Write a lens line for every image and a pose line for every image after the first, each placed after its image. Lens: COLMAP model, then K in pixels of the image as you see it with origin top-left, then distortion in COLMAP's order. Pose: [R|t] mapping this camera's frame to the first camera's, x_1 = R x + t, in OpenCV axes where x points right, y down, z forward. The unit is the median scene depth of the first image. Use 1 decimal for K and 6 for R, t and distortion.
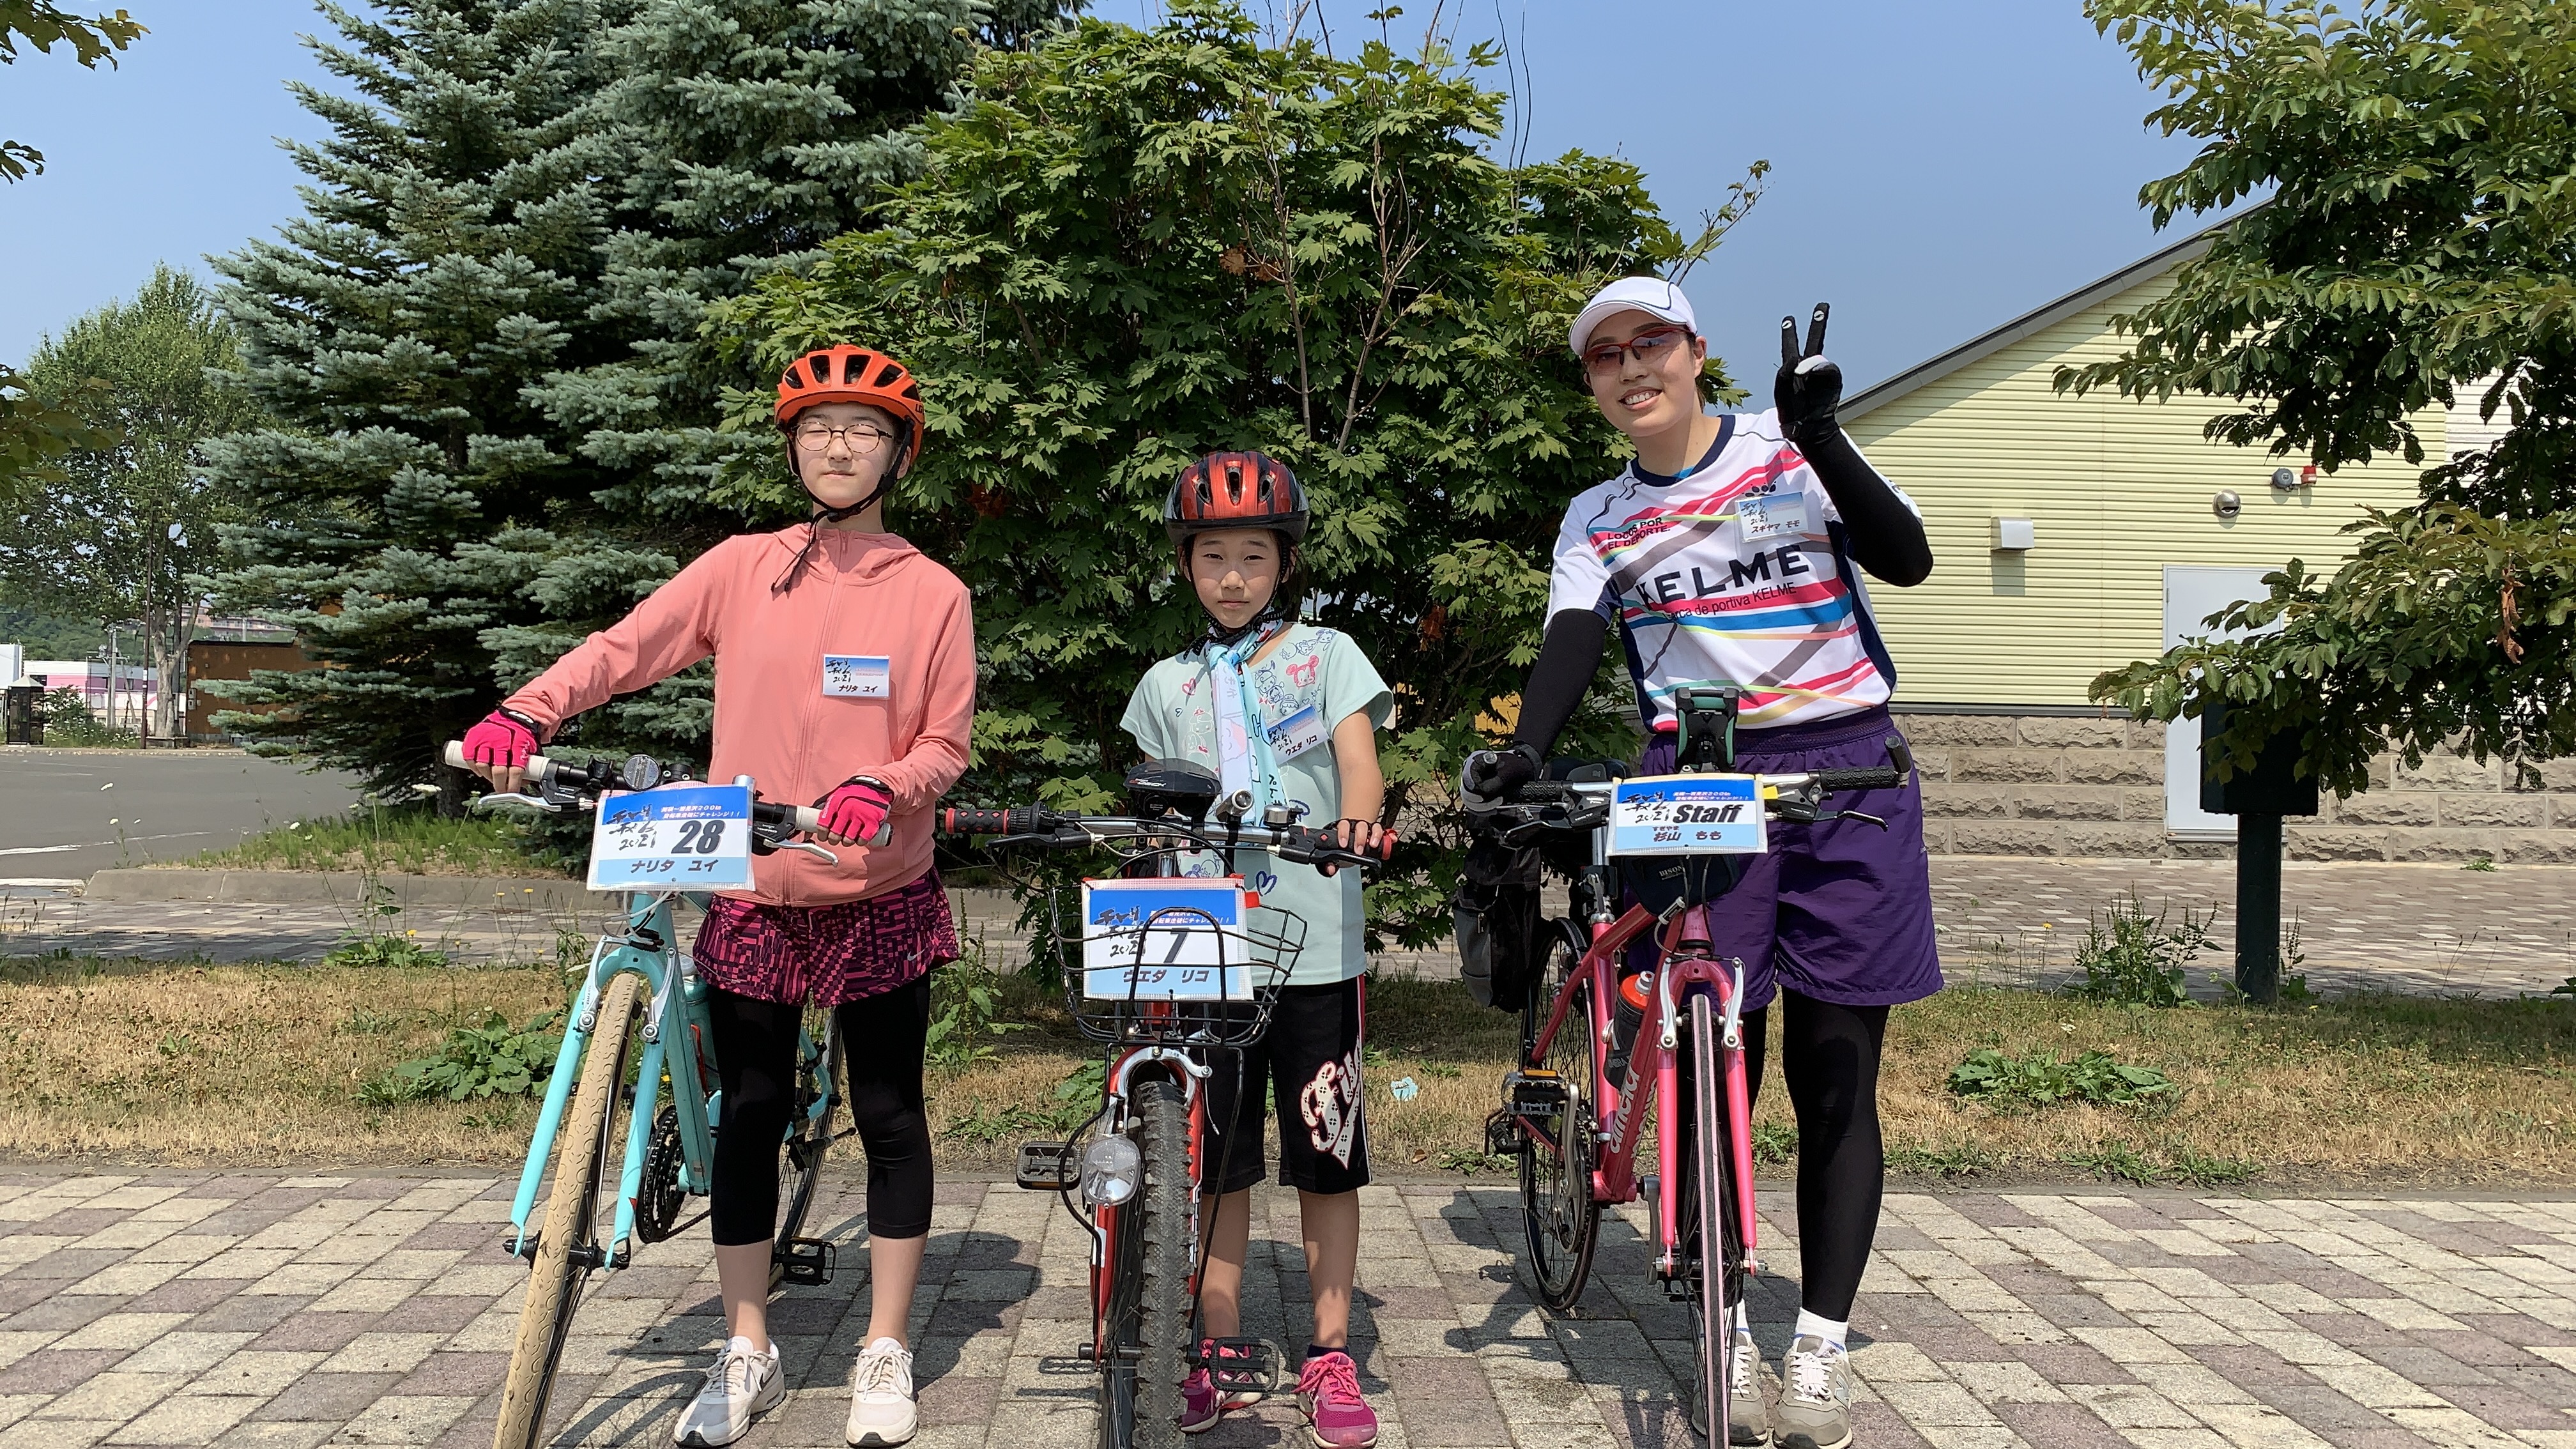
lens RADIAL K [[2143.3, 0, 1295.4], [0, 2143.3, 704.9], [0, 0, 1]] dist [0.005211, 0.000052]
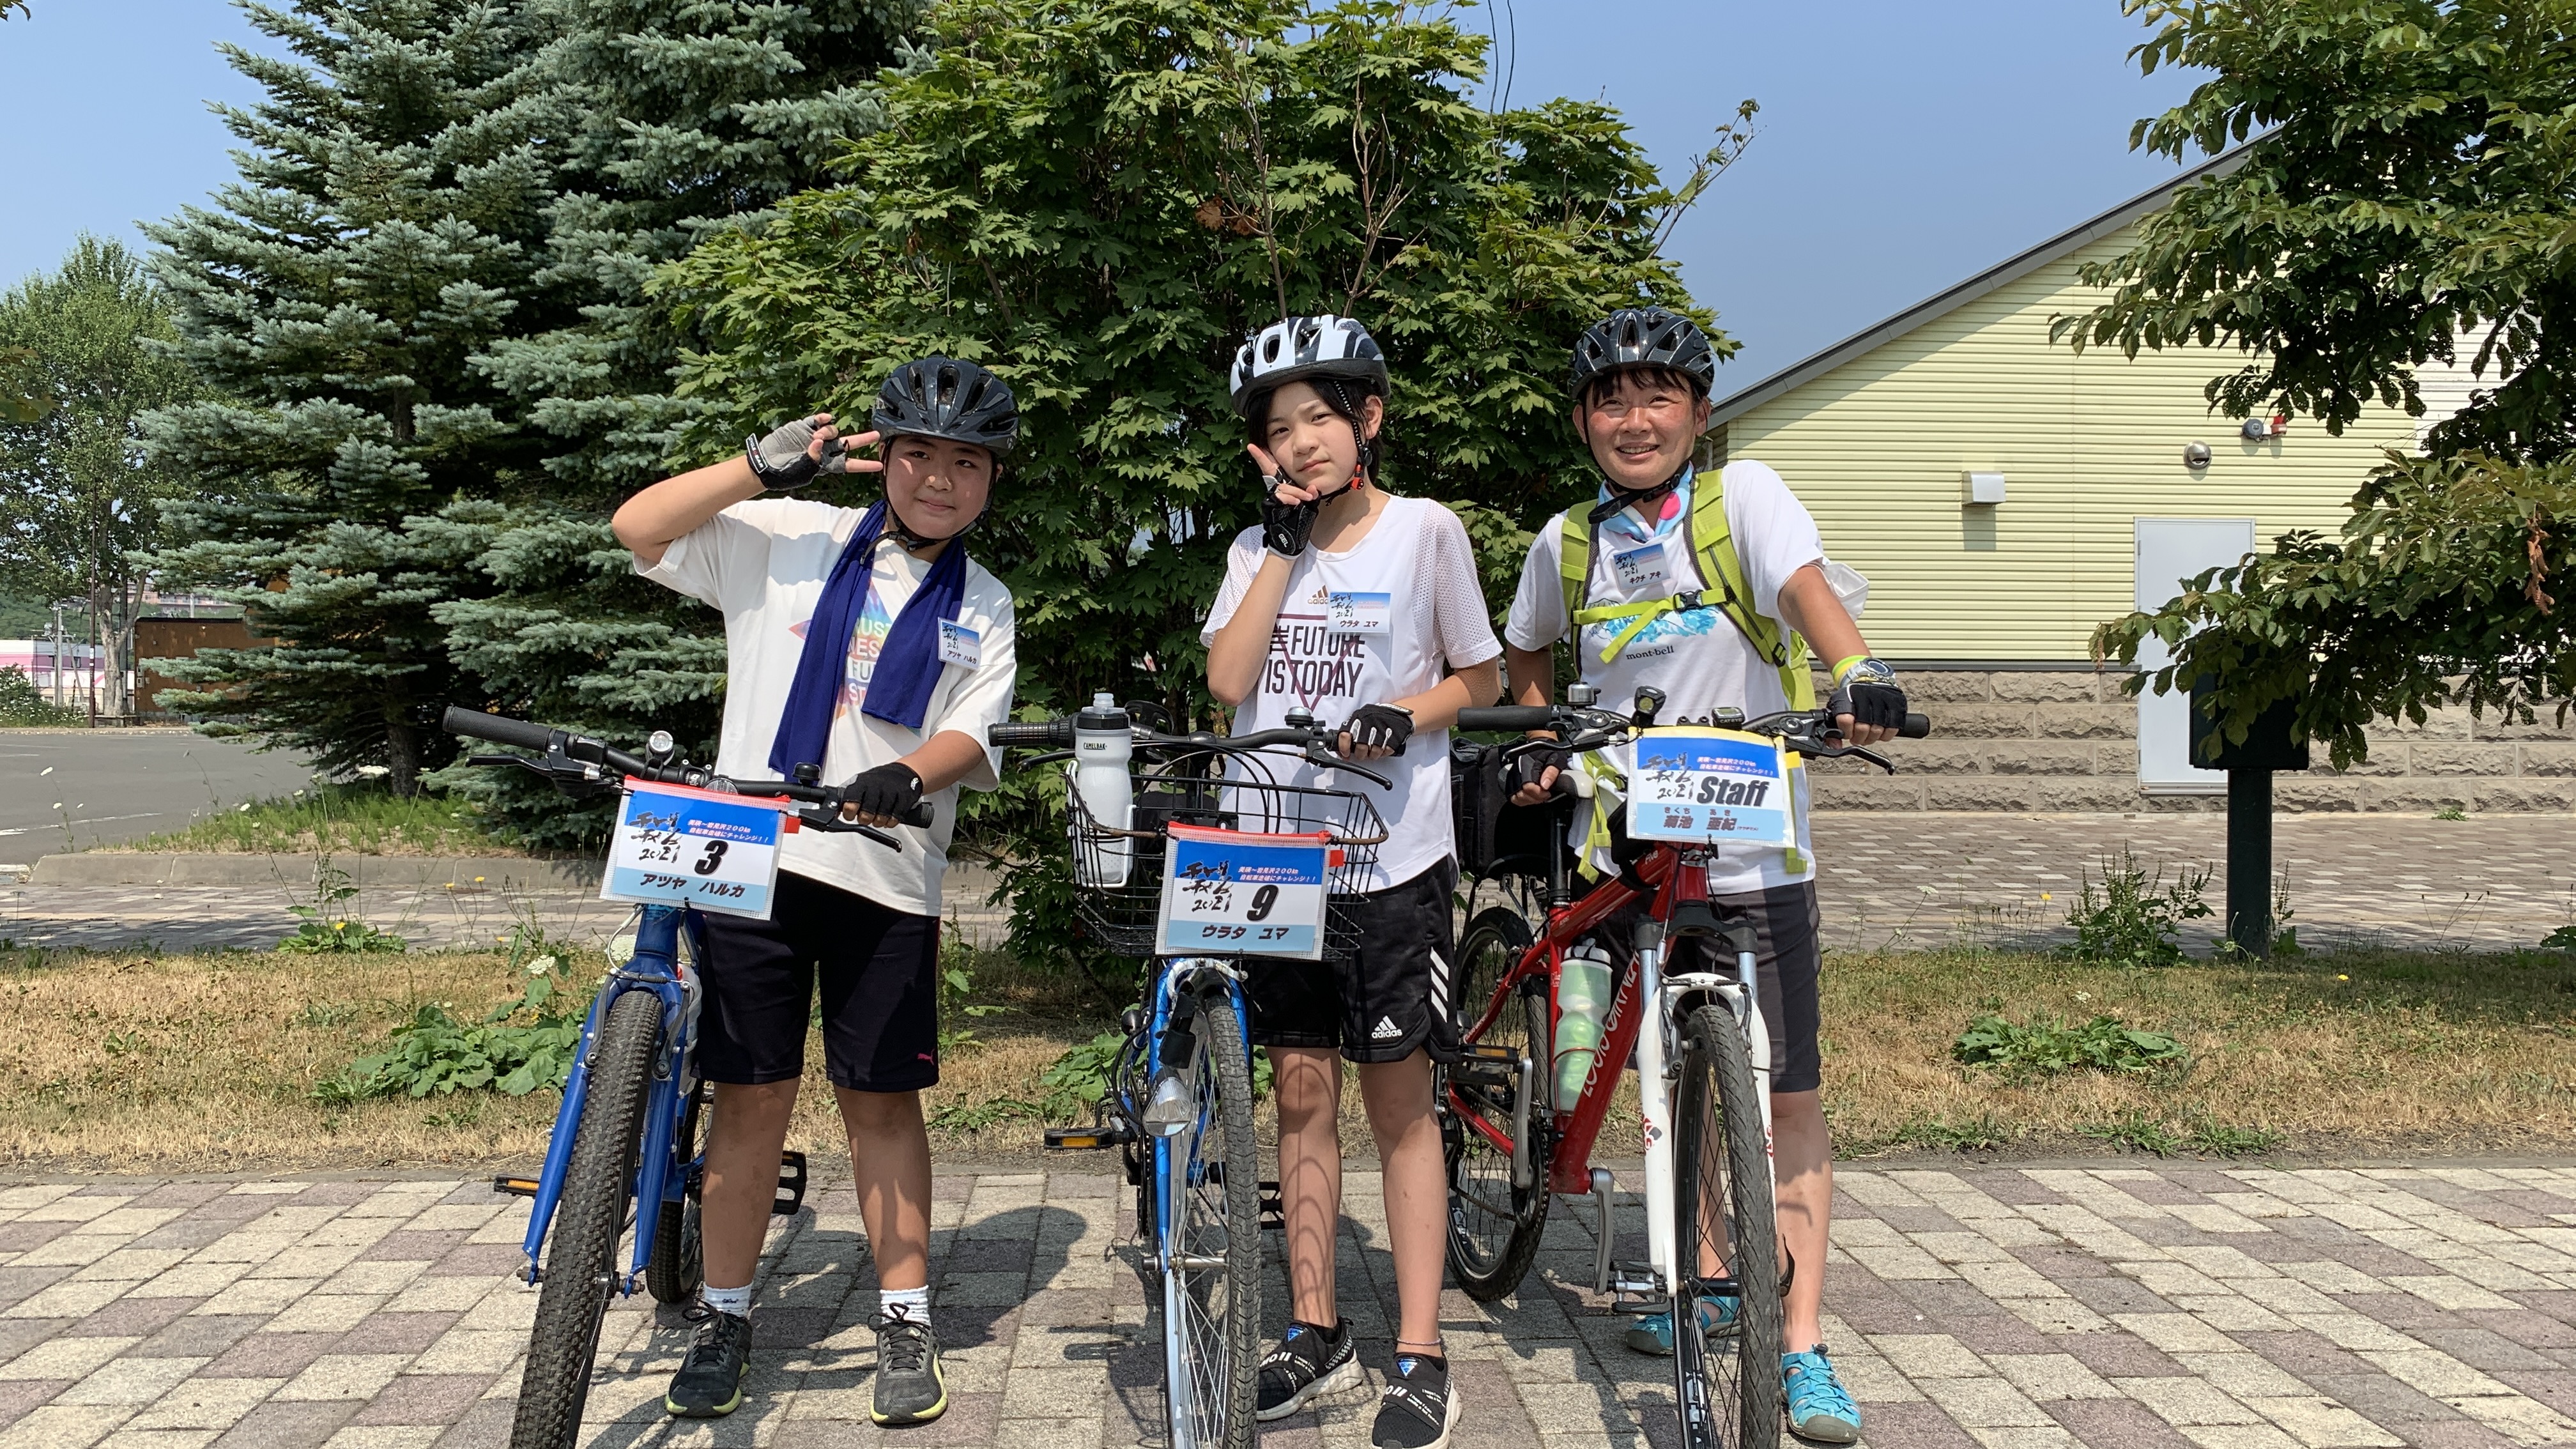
lens RADIAL K [[2142.0, 0, 1286.1], [0, 2142.0, 720.2], [0, 0, 1]] dist [0.004922, 0.002301]
pose [[0.999793, -0.013709, 0.015050, -0.005260], [0.013335, 0.999606, 0.024694, -0.001144], [-0.015382, -0.024488, 0.999582, 0.014518]]
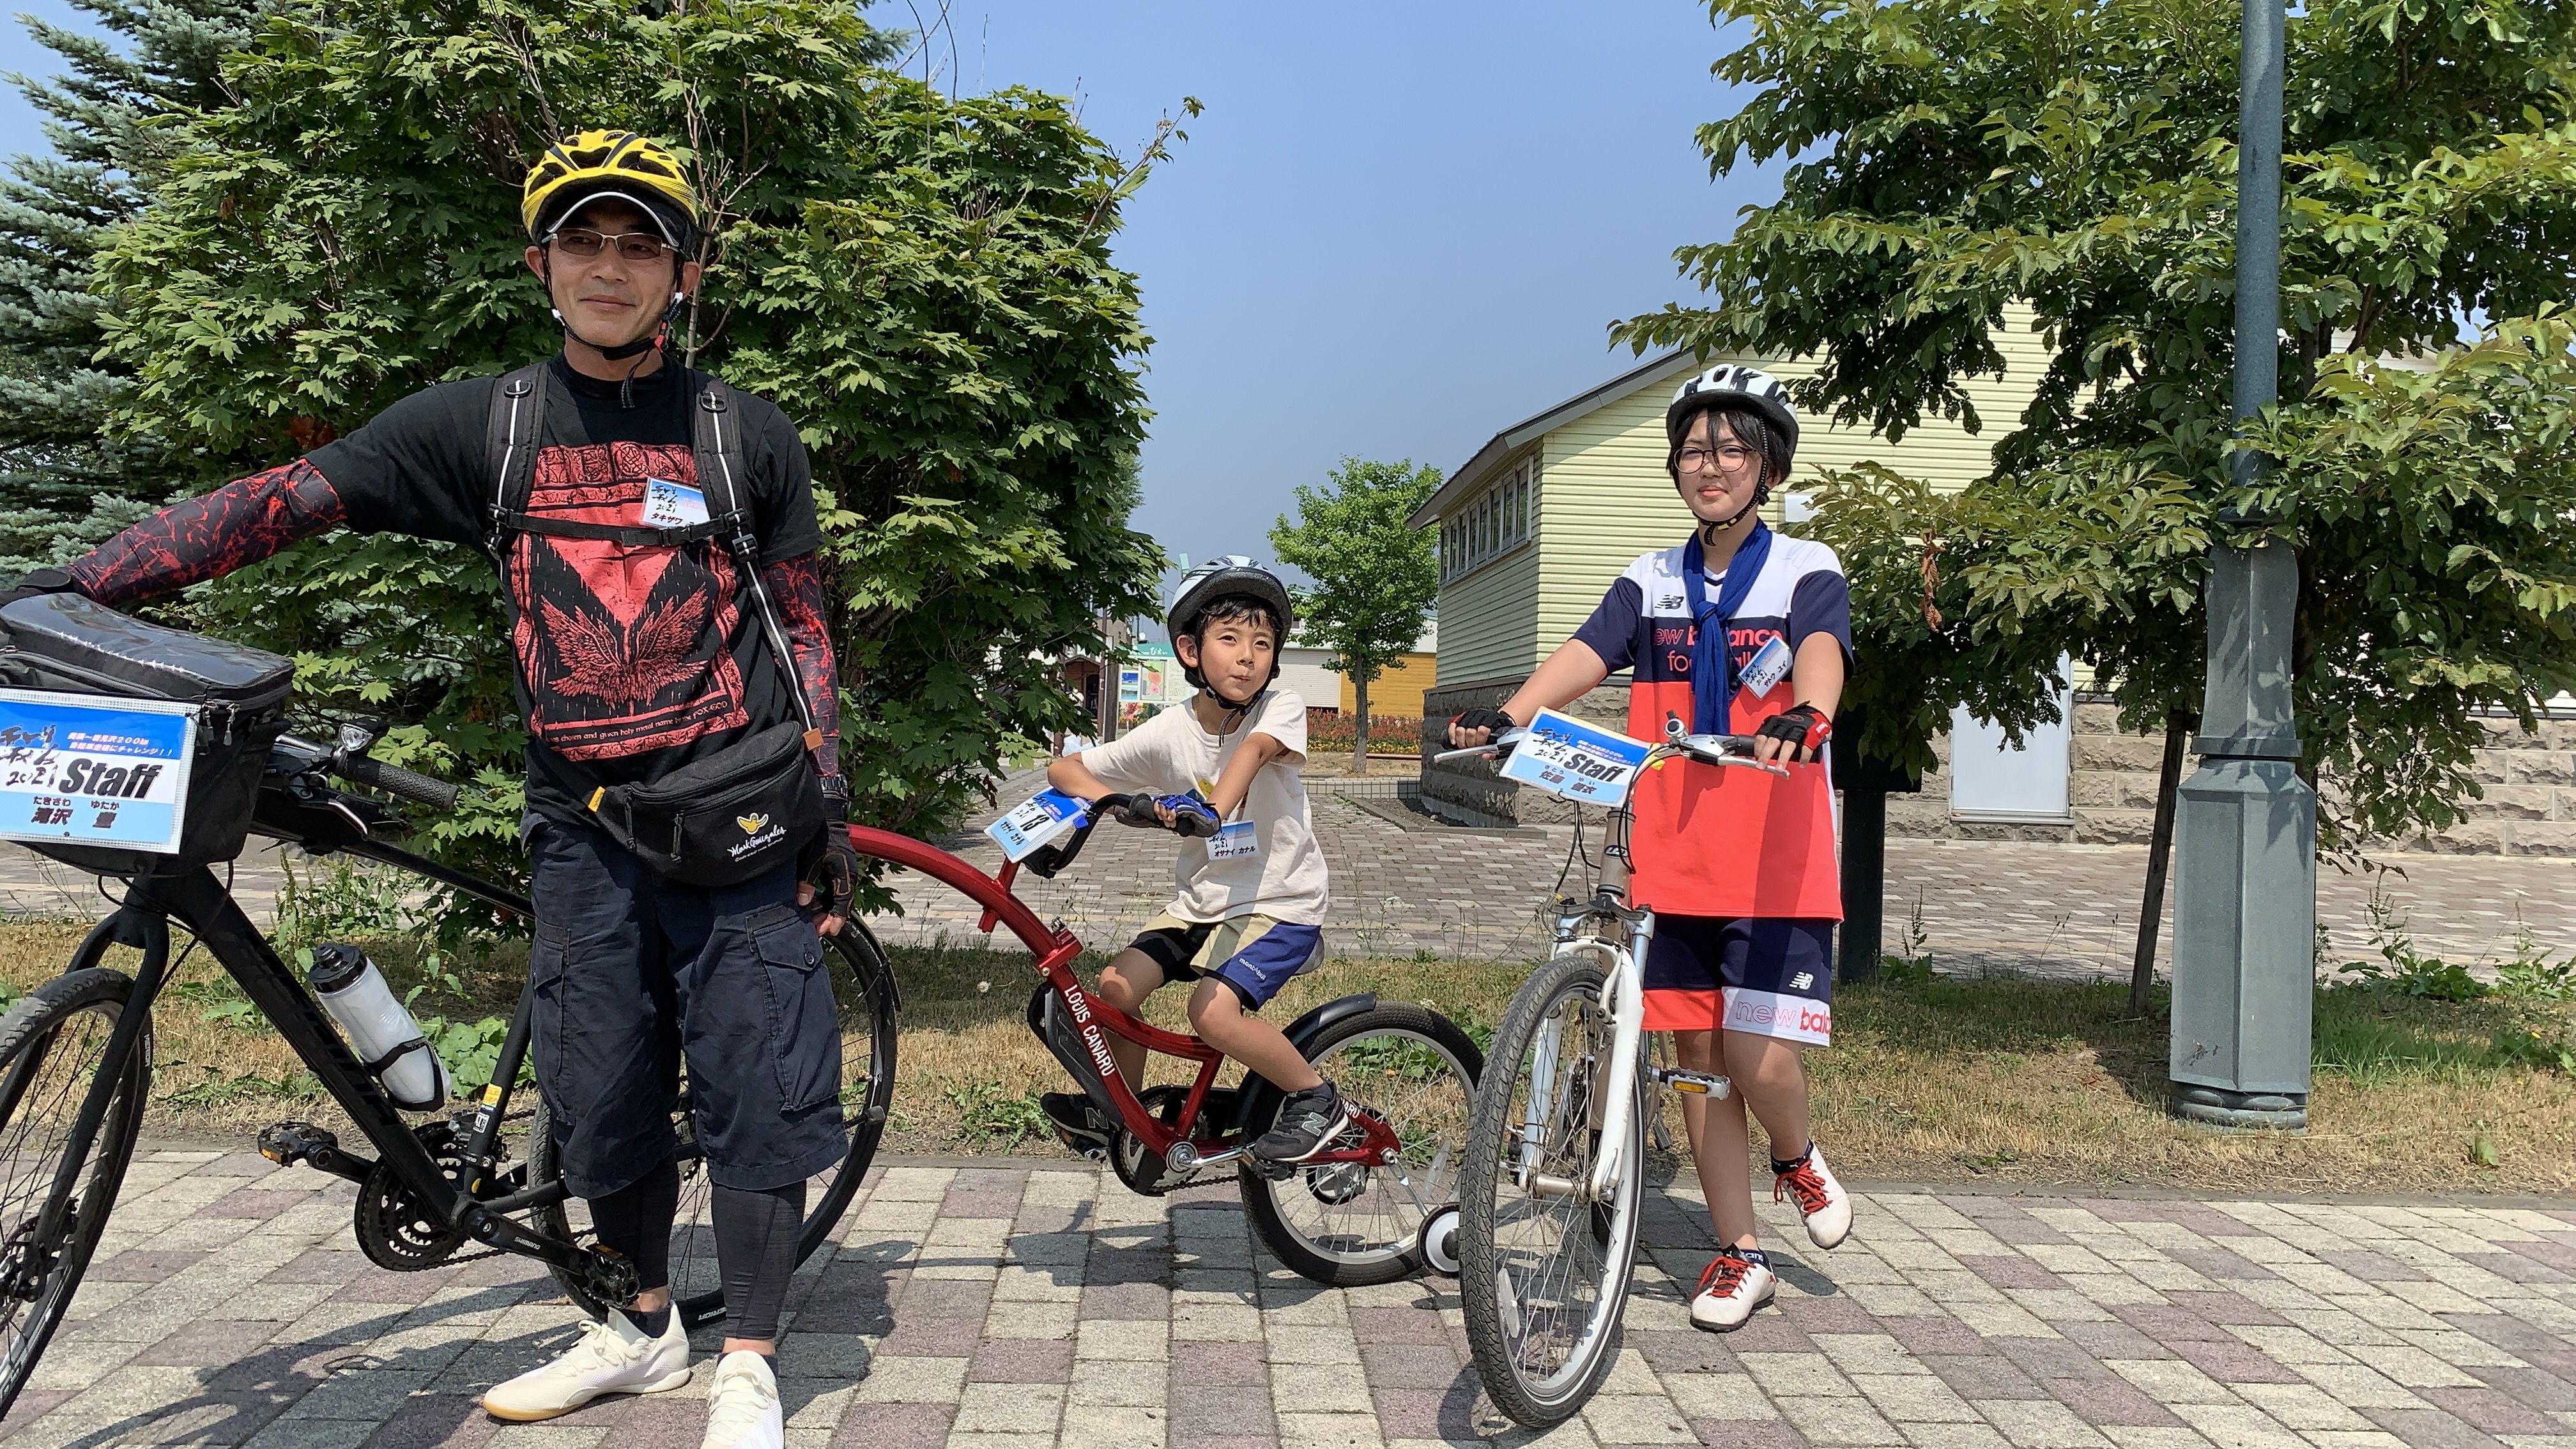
lens RADIAL K [[2144.9, 0, 1301.0], [0, 2144.9, 699.0], [0, 0, 1]] dist [-0.001089, 0.011616]
pose [[0.999872, 0.015283, 0.004792, 0.122898], [-0.015329, 0.999836, 0.009607, 0.002712], [-0.004644, -0.009680, 0.999942, 0.019264]]
